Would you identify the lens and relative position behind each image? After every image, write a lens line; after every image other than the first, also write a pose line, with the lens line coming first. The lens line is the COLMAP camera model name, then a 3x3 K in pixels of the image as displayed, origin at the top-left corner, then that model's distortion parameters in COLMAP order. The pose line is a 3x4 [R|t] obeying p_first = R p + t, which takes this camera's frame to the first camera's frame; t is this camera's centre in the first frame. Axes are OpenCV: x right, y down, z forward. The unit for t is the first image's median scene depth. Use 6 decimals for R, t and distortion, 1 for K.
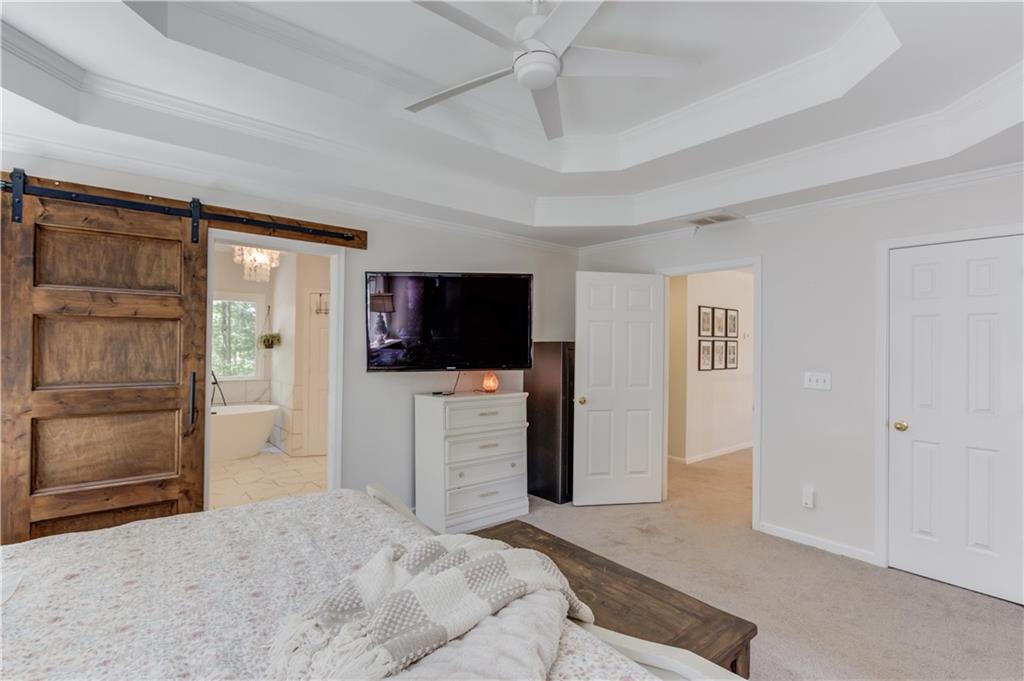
lens RADIAL K [[497.6, 0, 512.5], [0, 497.6, 340.4], [0, 0, 1]] dist [0.019180, -0.001030]
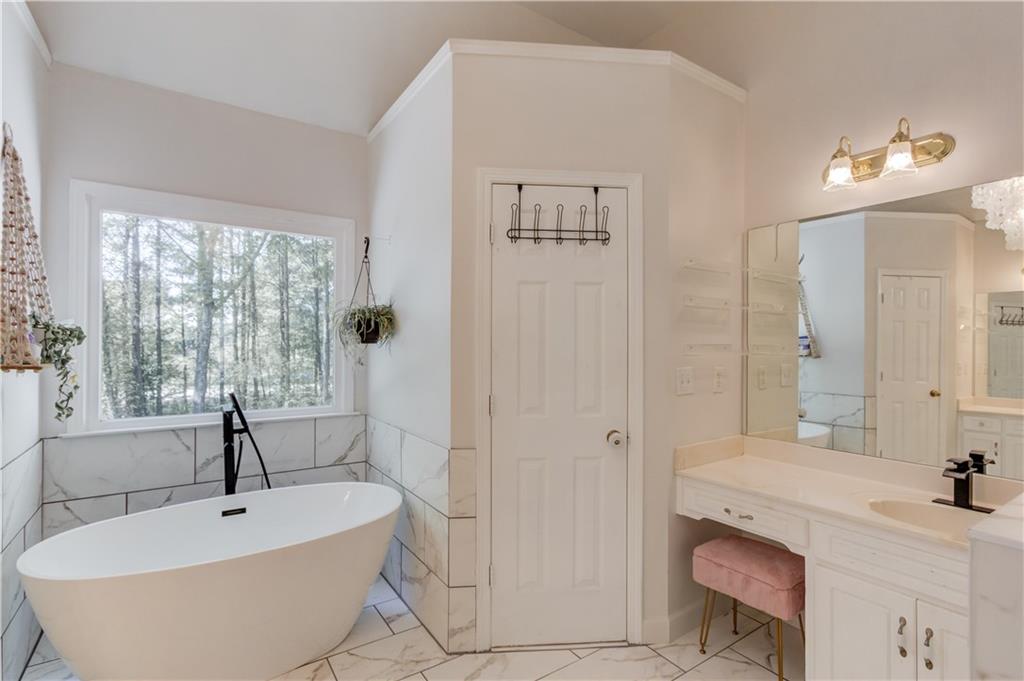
lens RADIAL K [[497.6, 0, 516.9], [0, 497.6, 345.5], [0, 0, 1]] dist [0.019180, -0.001030]
pose [[0.996240, -0.006666, -0.086376, -0.323476], [0.008198, 0.999815, 0.017393, 0.011974], [0.086244, -0.018036, 0.996111, 0.590766]]
